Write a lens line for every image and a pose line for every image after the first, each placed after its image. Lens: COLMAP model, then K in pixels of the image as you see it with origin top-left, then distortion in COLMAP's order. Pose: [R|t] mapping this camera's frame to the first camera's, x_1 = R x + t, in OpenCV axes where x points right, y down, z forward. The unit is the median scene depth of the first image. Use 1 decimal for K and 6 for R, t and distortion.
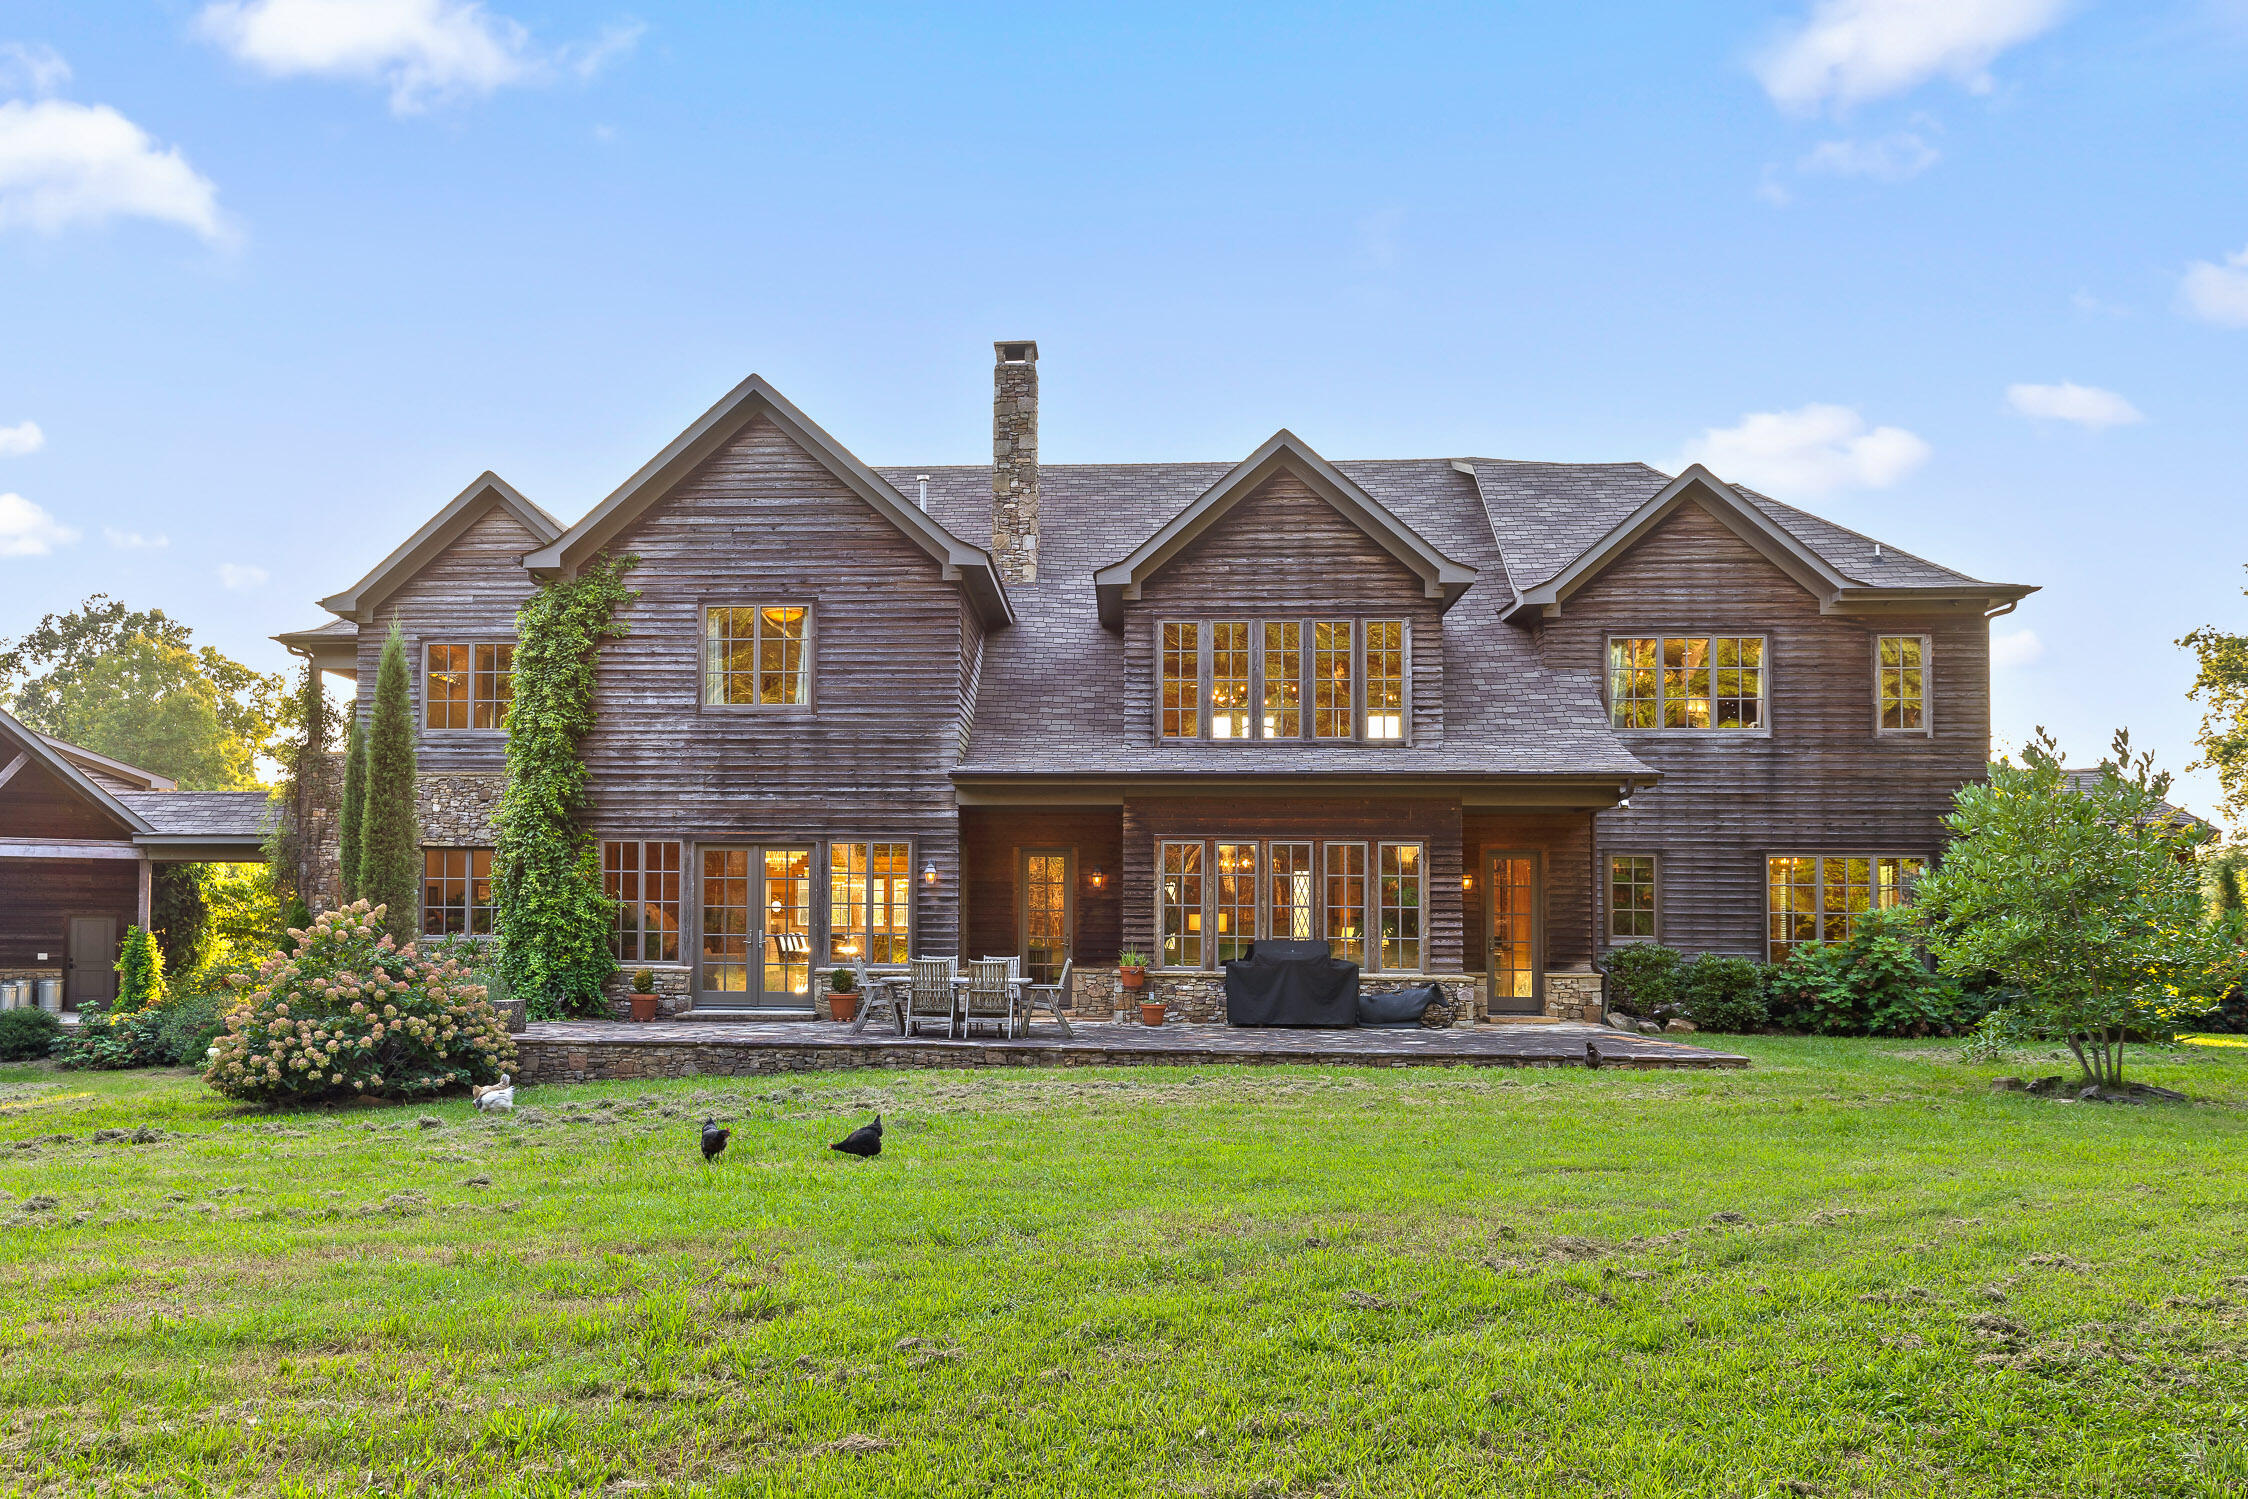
lens RADIAL K [[1698.6, 0, 982.8], [0, 1698.6, 905.5], [0, 0, 1]] dist [0.020899, 0.004160]
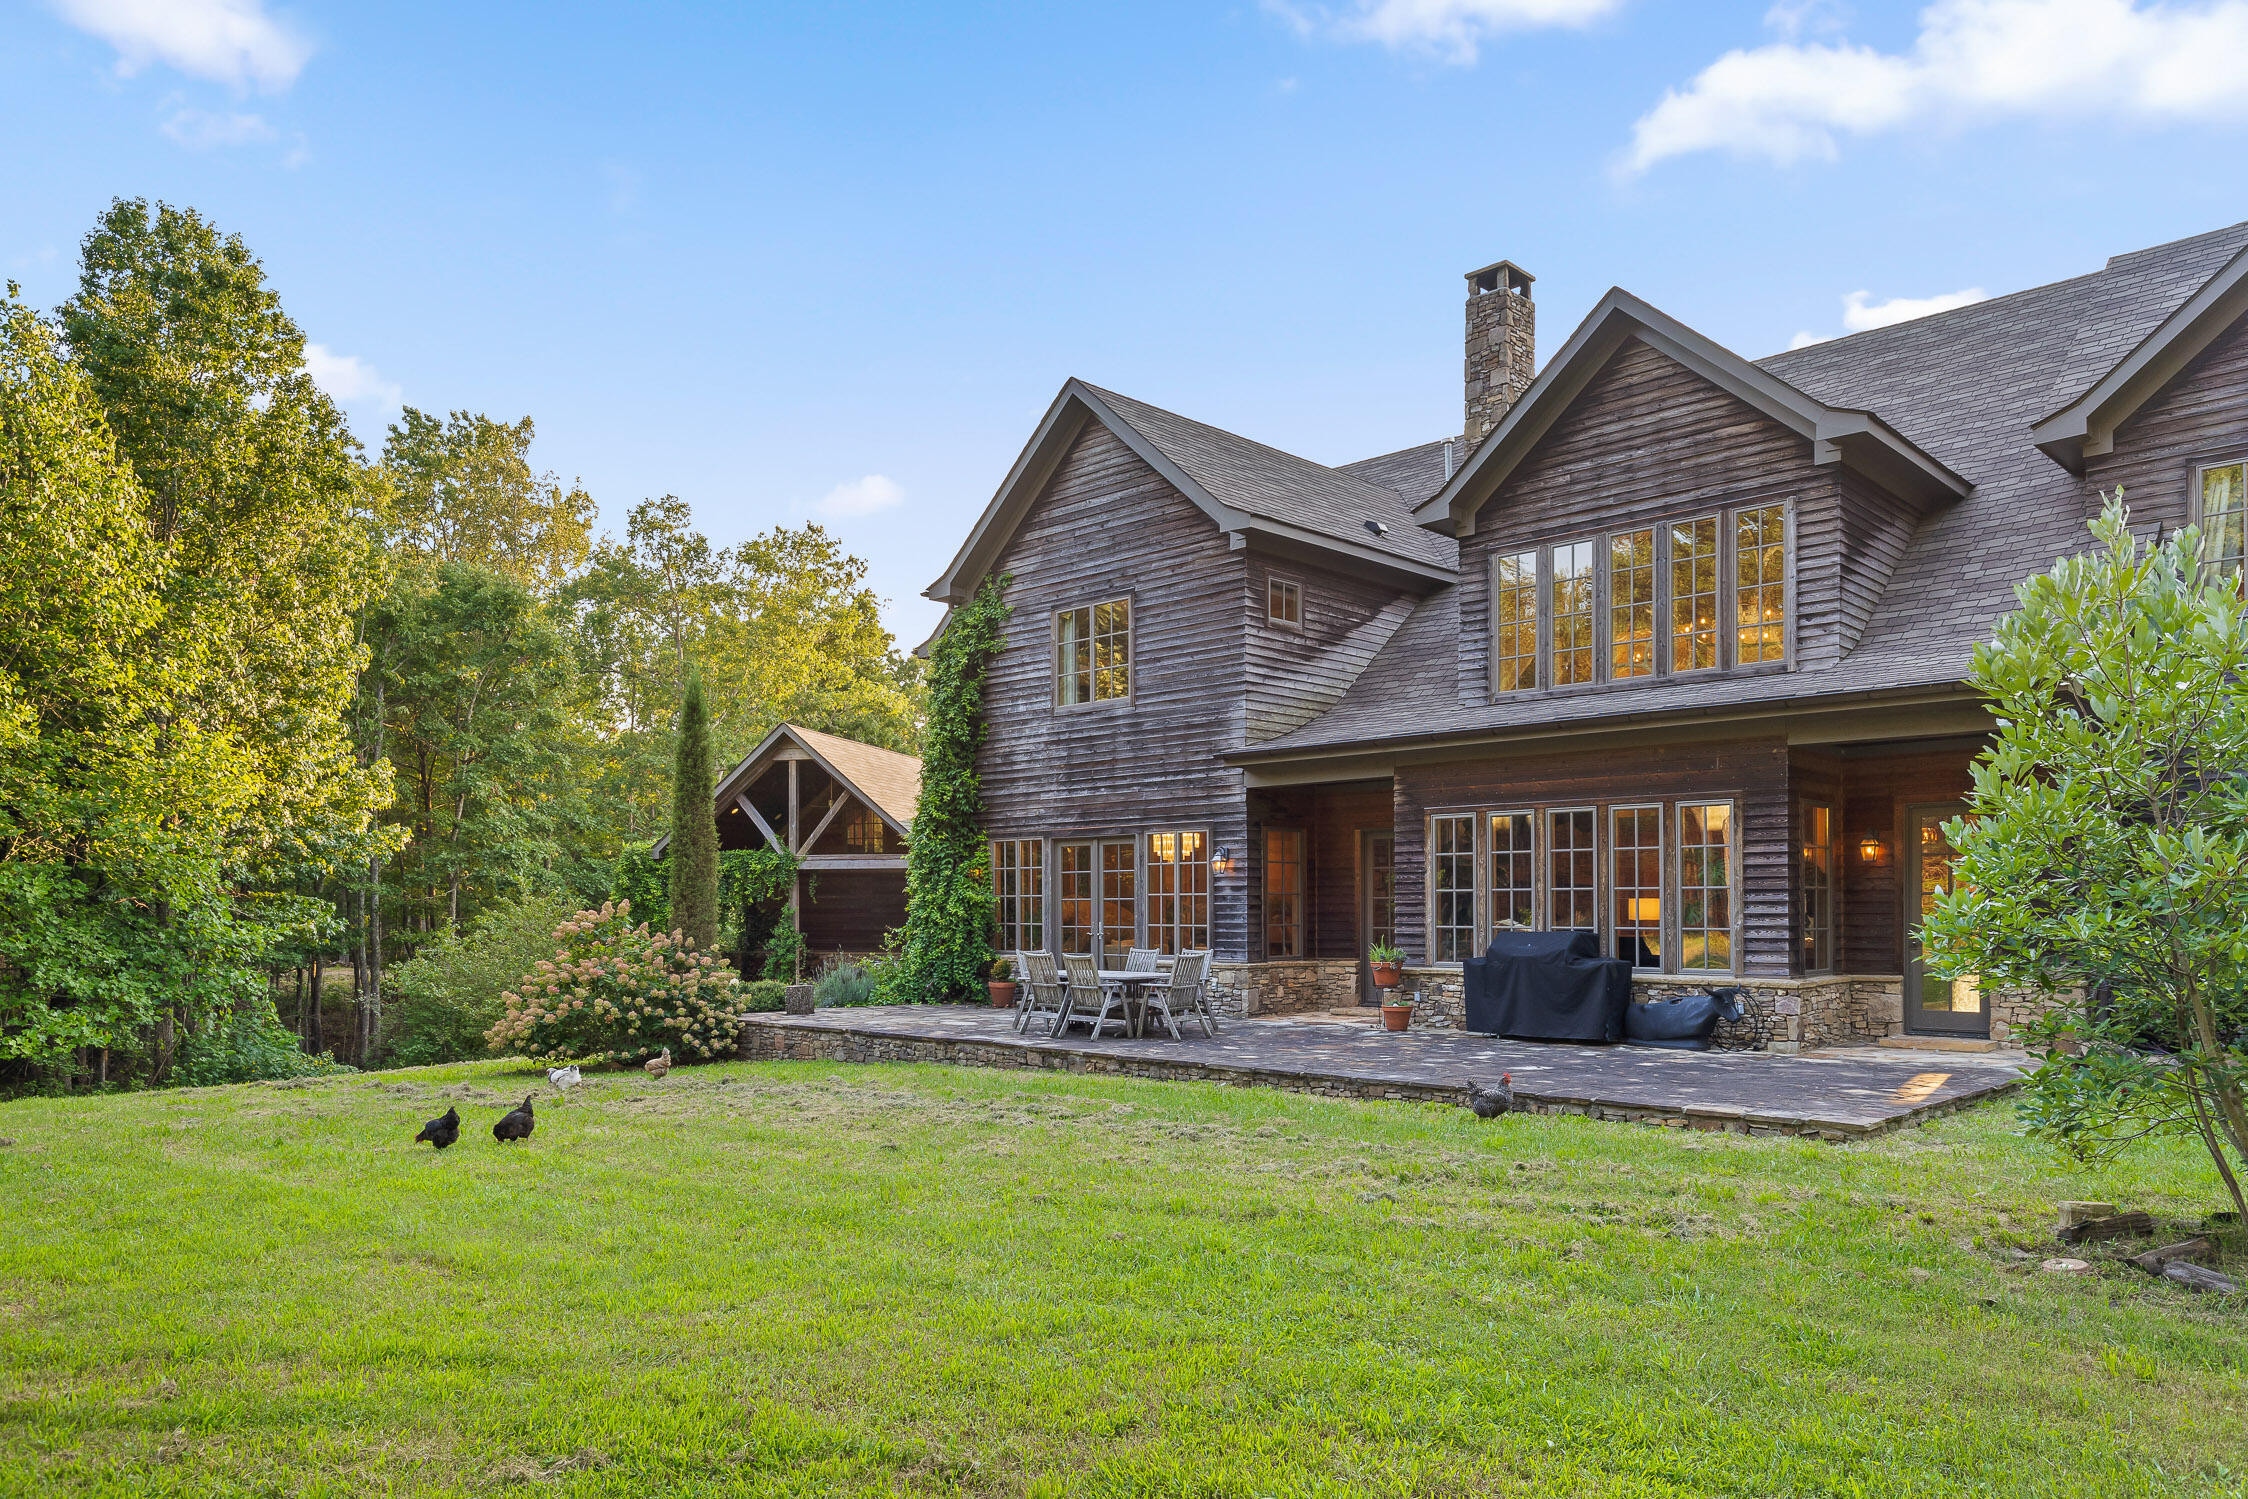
lens RADIAL K [[1483.0, 0, 1119.0], [0, 1483.0, 922.6], [0, 0, 1]] dist [0.023754, -0.013410]
pose [[0.776876, -0.004940, -0.629635, 0.439334], [0.014746, 0.999838, 0.010350, 0.005598], [0.629482, -0.017325, 0.776822, 0.312646]]
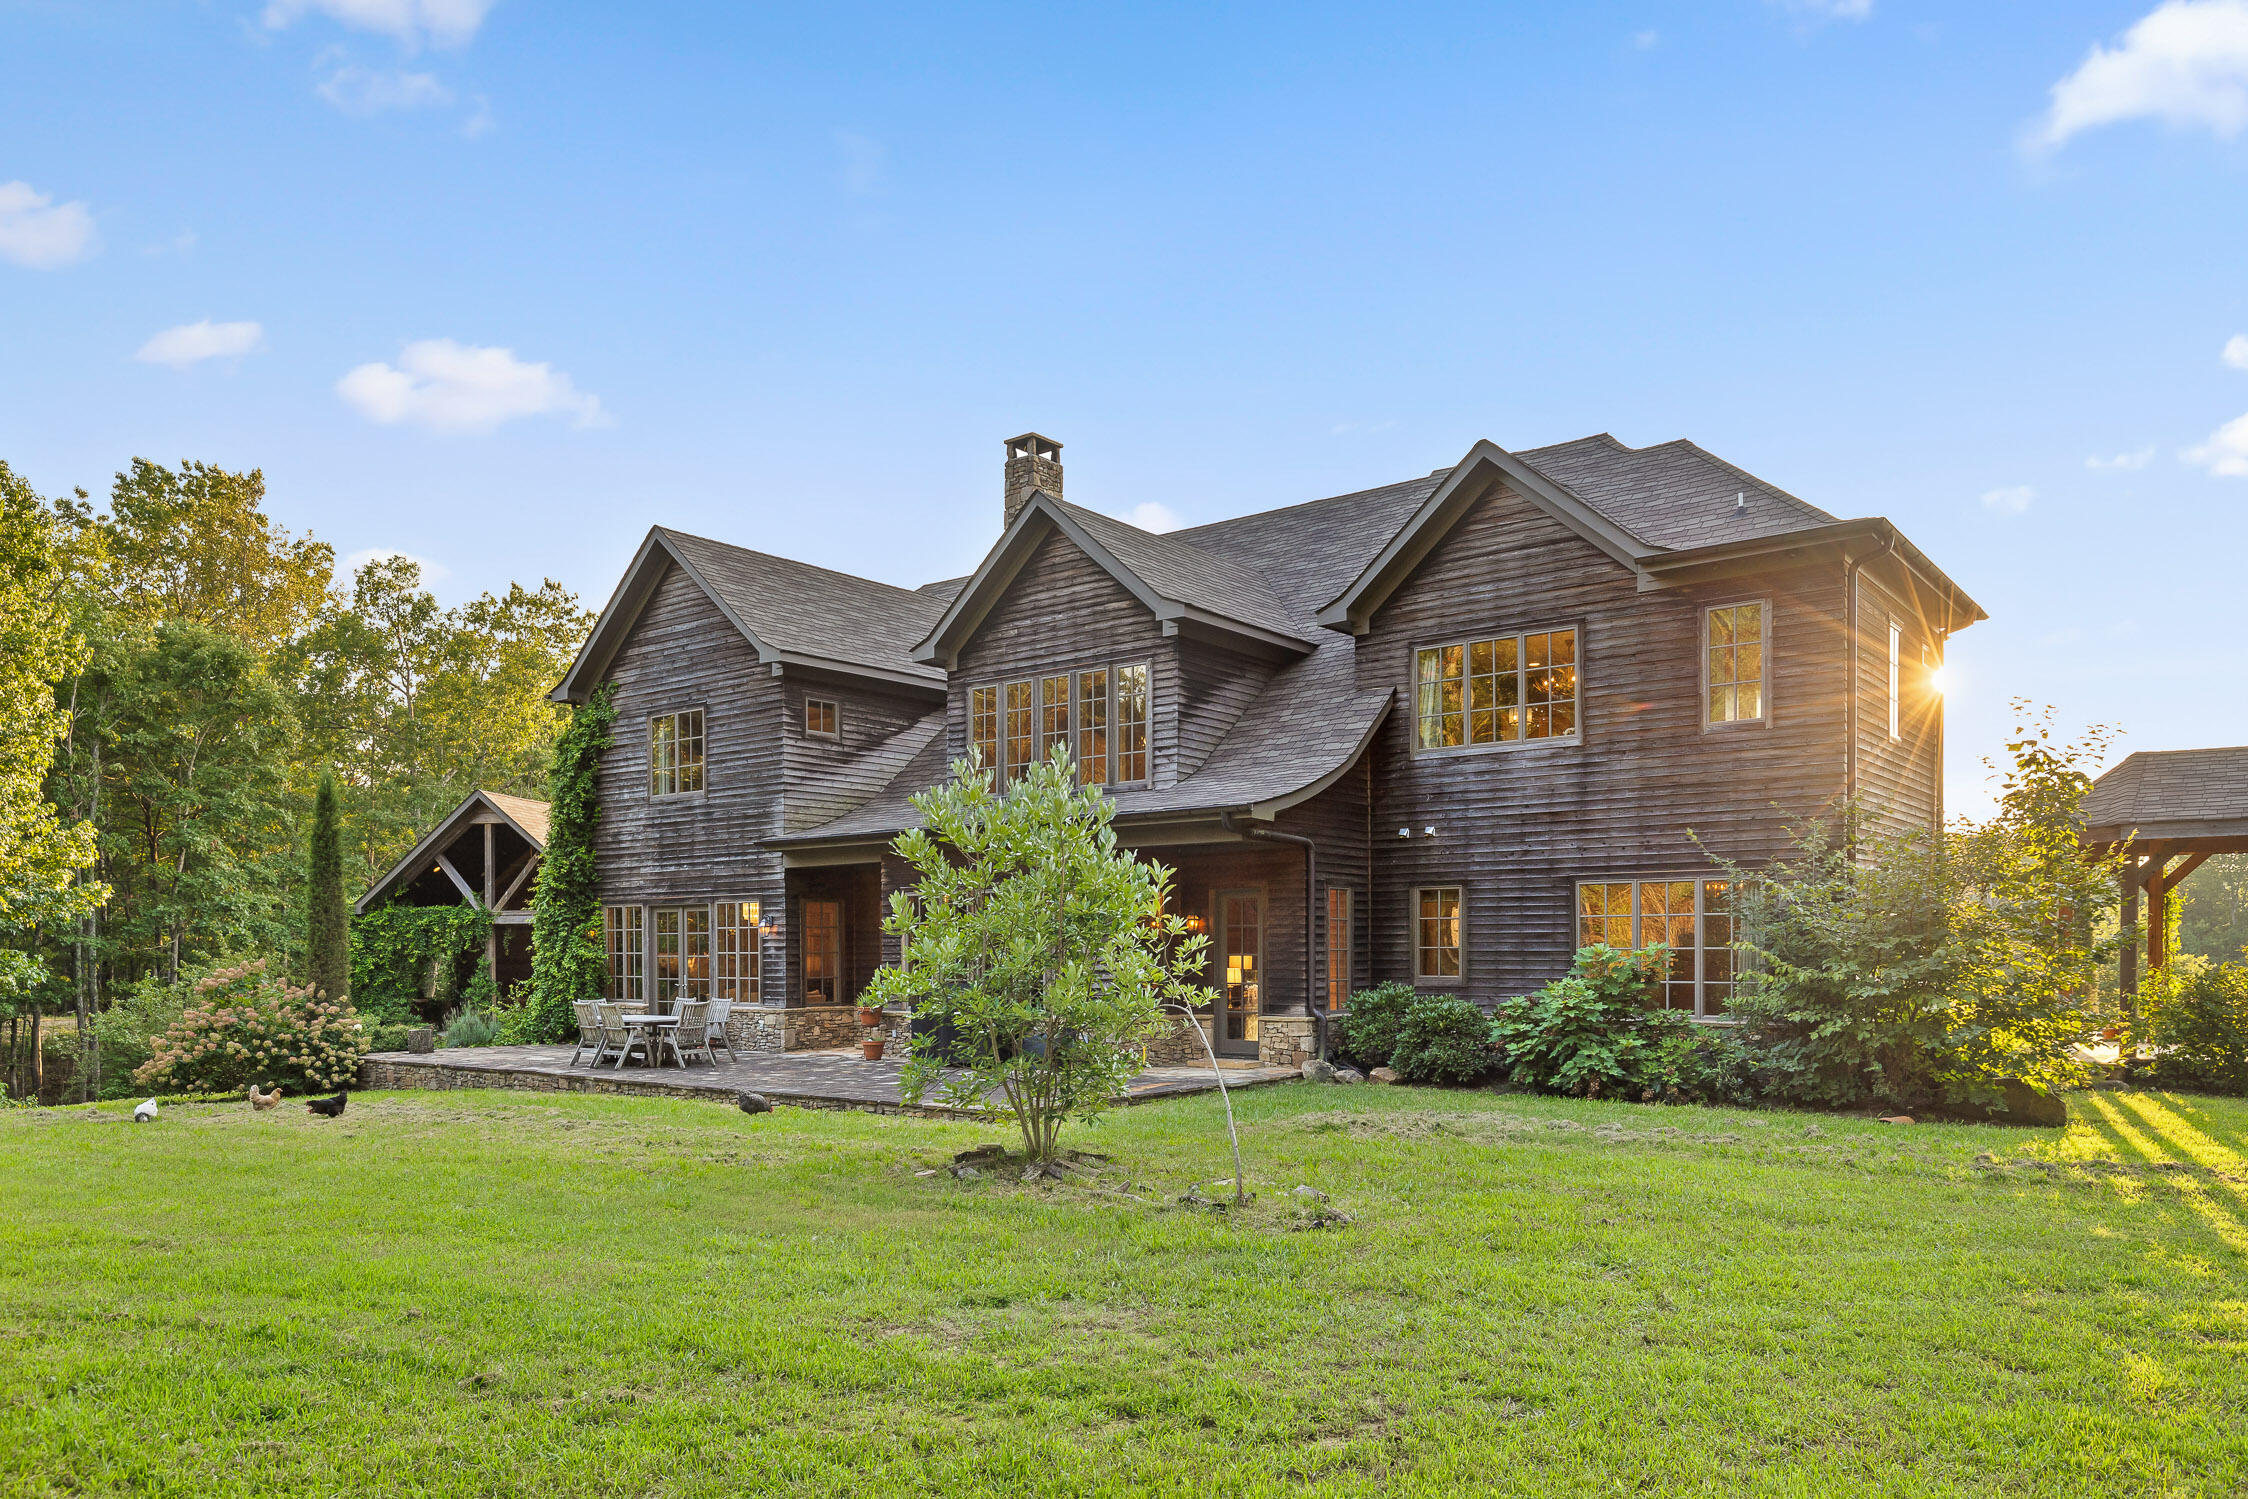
lens RADIAL K [[1483.0, 0, 1090.9], [0, 1483.0, 991.2], [0, 0, 1]] dist [0.023754, -0.013410]
pose [[0.838673, 0.001572, -0.544633, 0.709034], [0.017885, 0.999377, 0.030425, -0.001591], [0.544342, -0.035257, 0.838122, 0.249187]]
